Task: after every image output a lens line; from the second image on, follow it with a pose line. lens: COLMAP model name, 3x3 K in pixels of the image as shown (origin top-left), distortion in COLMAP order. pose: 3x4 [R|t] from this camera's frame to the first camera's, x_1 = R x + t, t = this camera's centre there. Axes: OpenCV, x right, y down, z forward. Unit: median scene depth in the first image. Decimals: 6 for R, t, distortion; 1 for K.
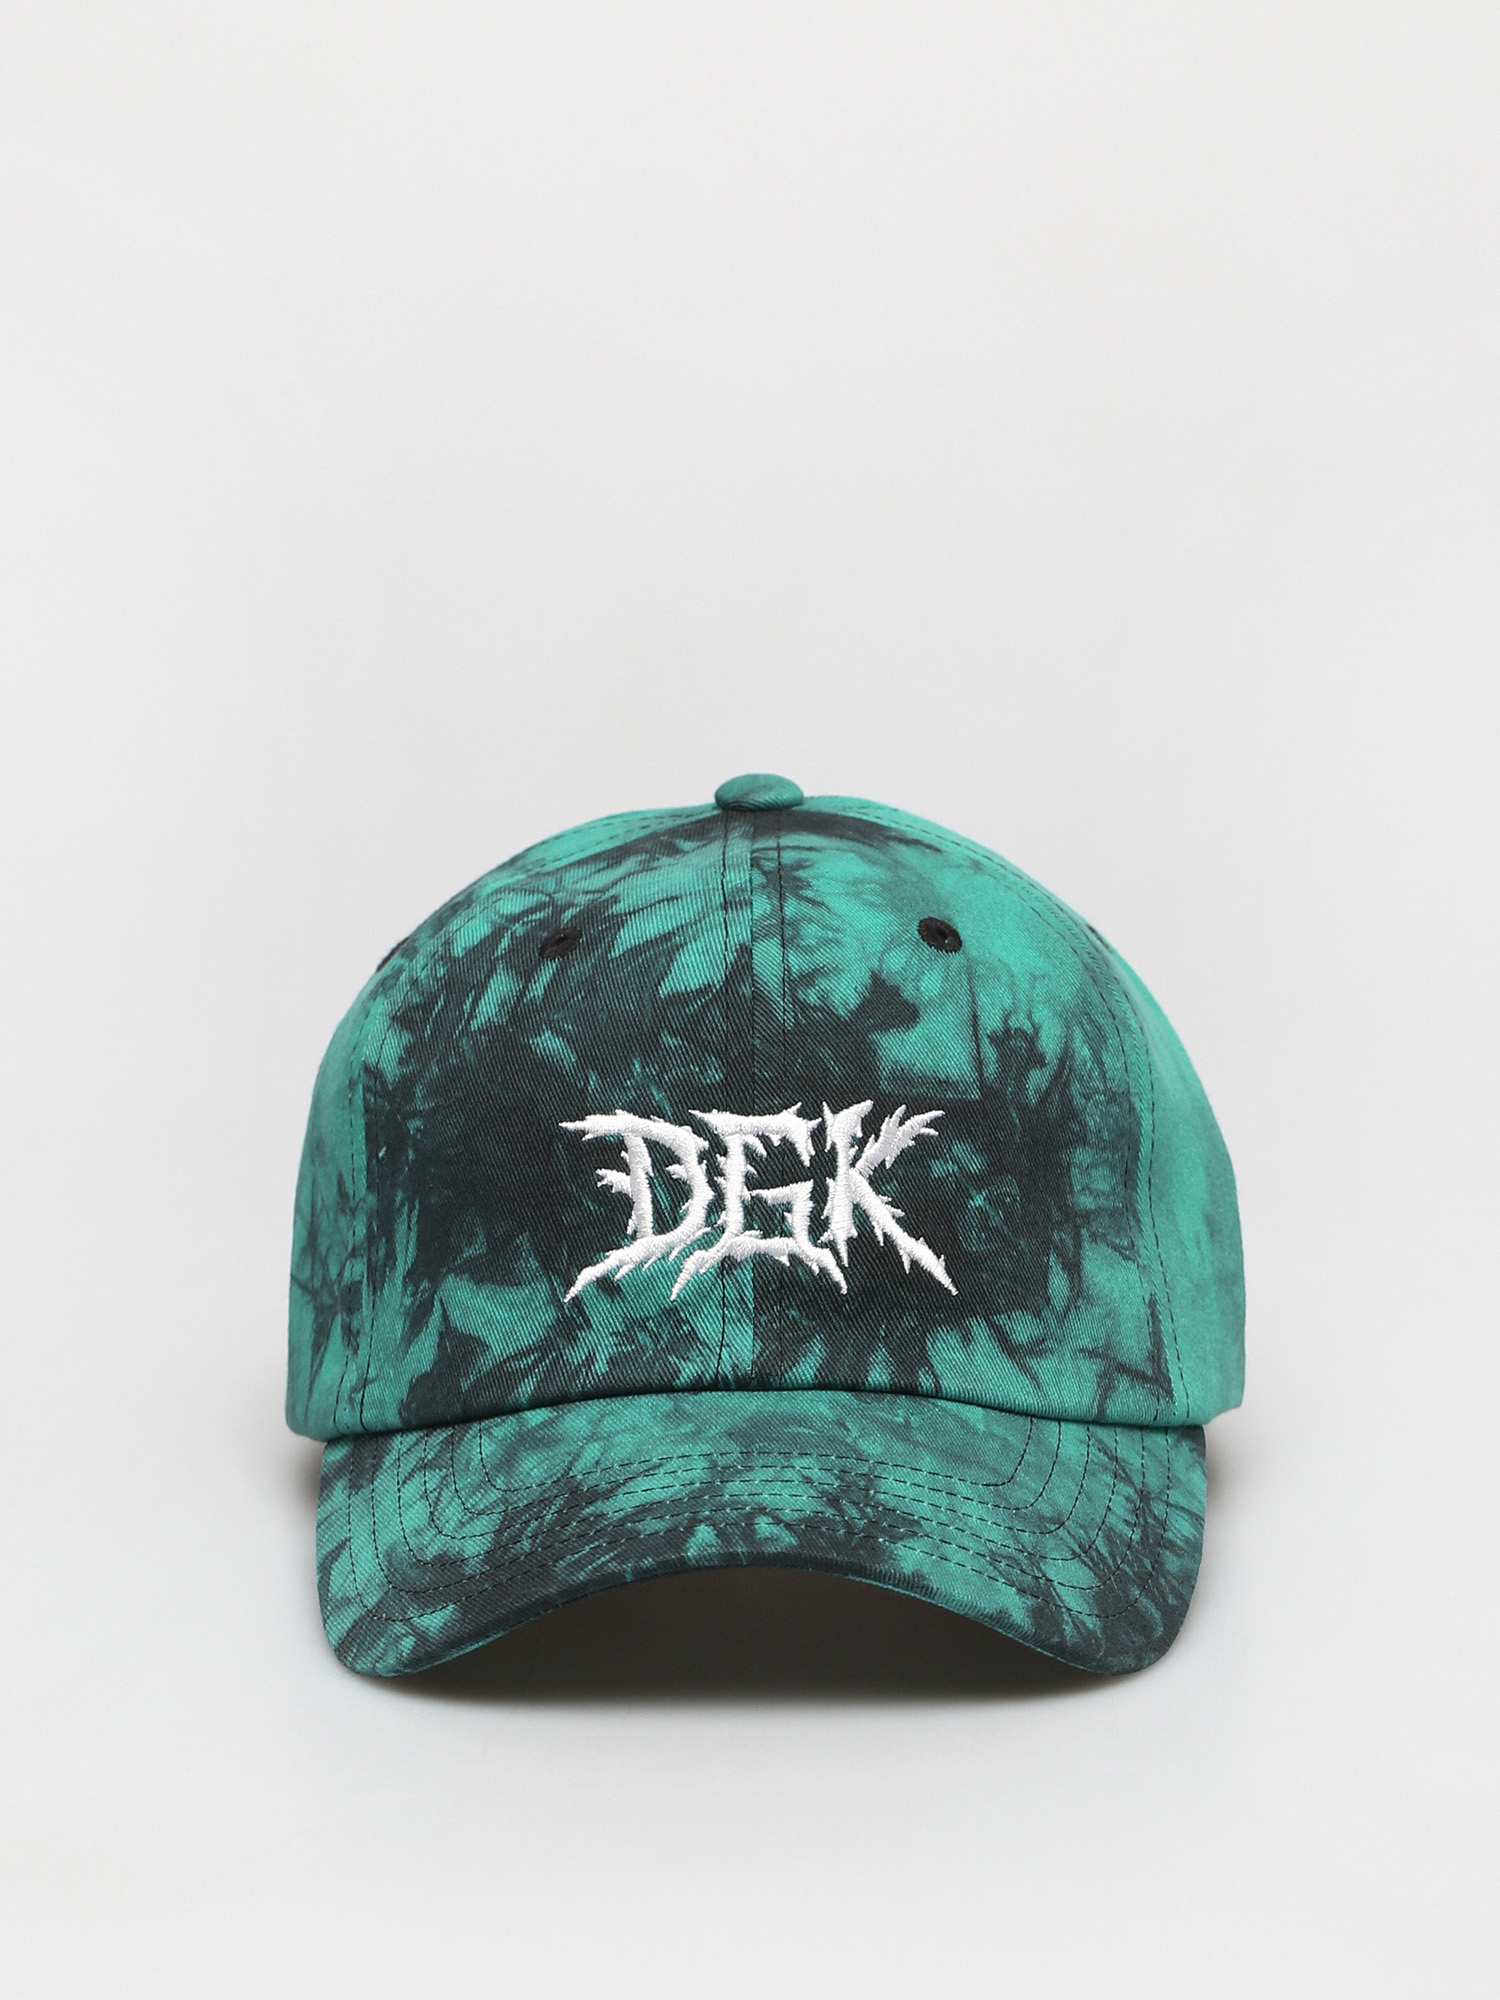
lens RADIAL K [[7354.3, 0, 750.0], [0, 7354.3, 1000.0], [0, 0, 1]] dist [0.079646, -1.629099]
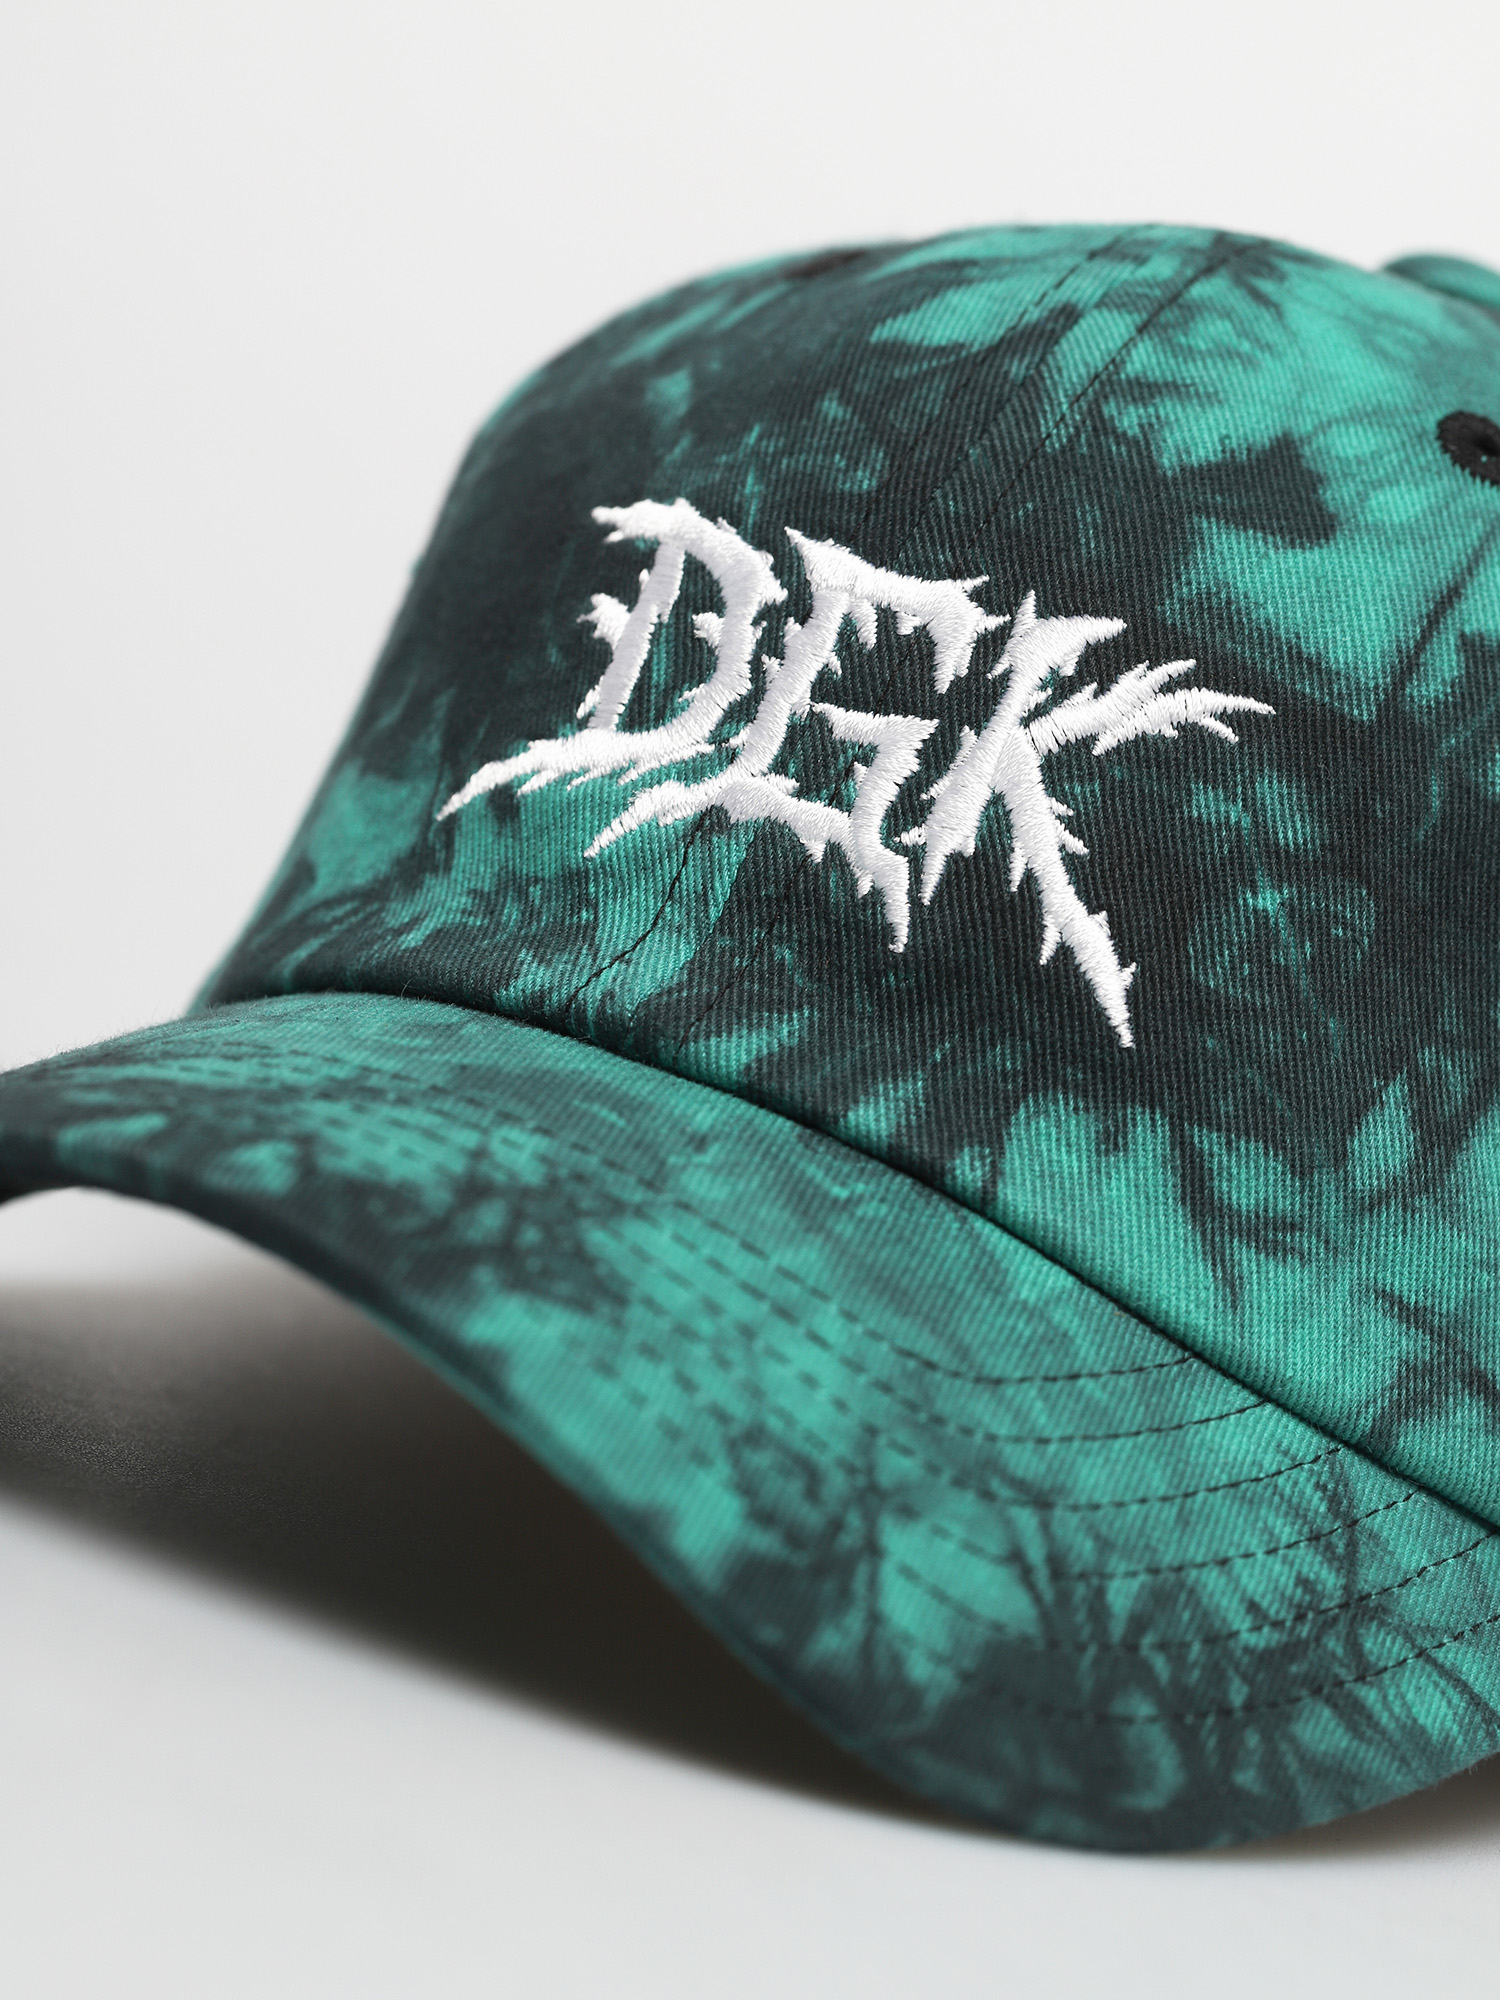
lens RADIAL K [[7354.3, 0, 750.0], [0, 7354.3, 1000.0], [0, 0, 1]] dist [0.079646, -1.629099]
pose [[0.879182, 0.327904, -0.345714, 0.169050], [-0.366161, 0.929216, -0.049833, 0.069495], [0.304903, 0.170399, 0.937016, 0.546227]]
